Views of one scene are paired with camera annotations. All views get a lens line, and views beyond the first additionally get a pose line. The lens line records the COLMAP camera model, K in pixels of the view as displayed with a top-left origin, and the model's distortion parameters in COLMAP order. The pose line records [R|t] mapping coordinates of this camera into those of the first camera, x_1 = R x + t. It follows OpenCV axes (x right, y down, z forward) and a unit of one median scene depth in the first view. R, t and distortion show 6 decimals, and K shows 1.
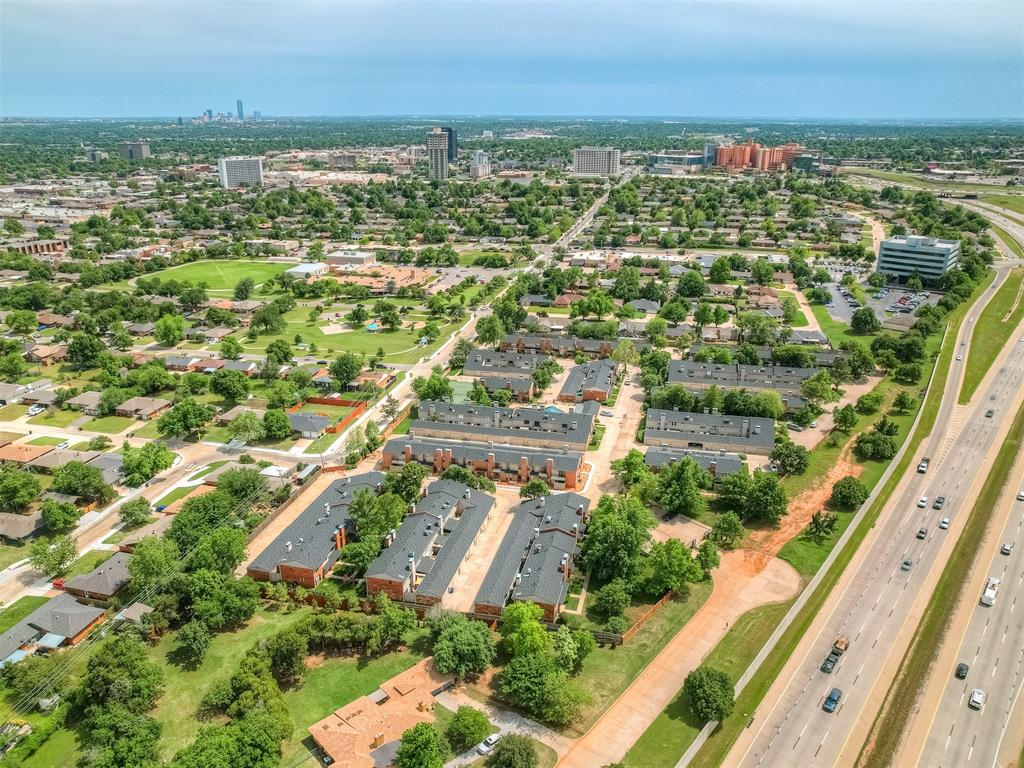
lens RADIAL K [[771.7, 0, 497.5], [0, 771.7, 383.9], [0, 0, 1]] dist [-0.065931, 0.062056]
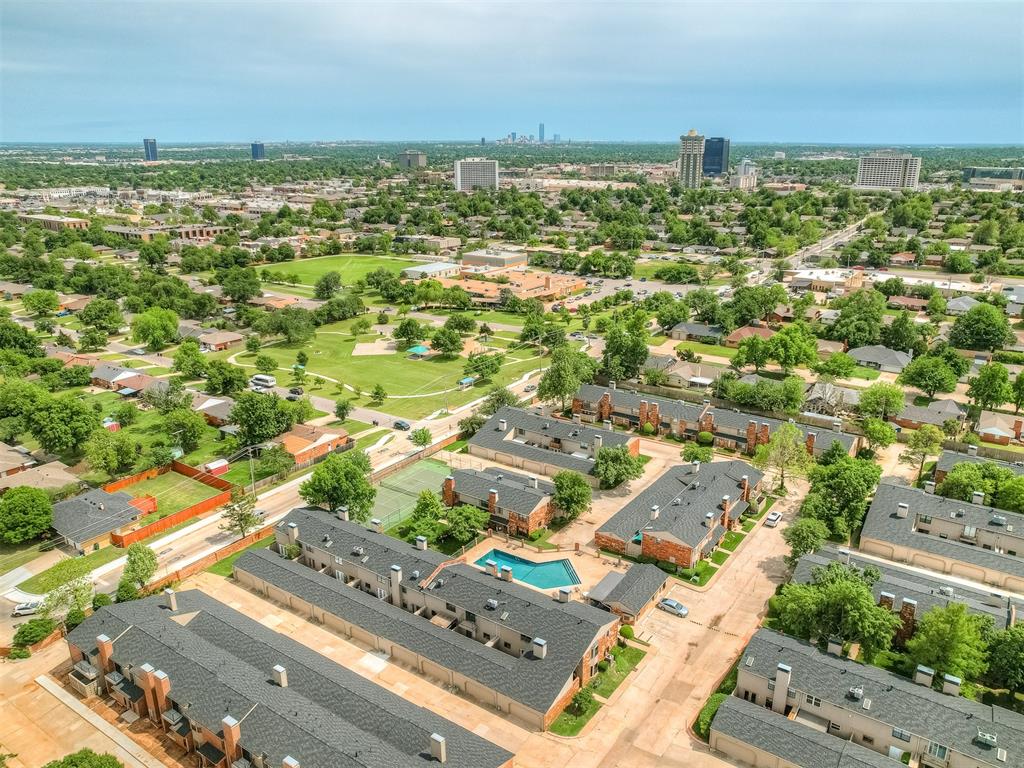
lens RADIAL K [[771.7, 0, 497.5], [0, 771.7, 383.9], [0, 0, 1]] dist [-0.065931, 0.062056]
pose [[0.935665, 0.106639, -0.336391, 0.121363], [-0.115887, 0.993234, -0.007472, -0.046082], [0.333318, 0.045975, 0.941693, 0.381752]]
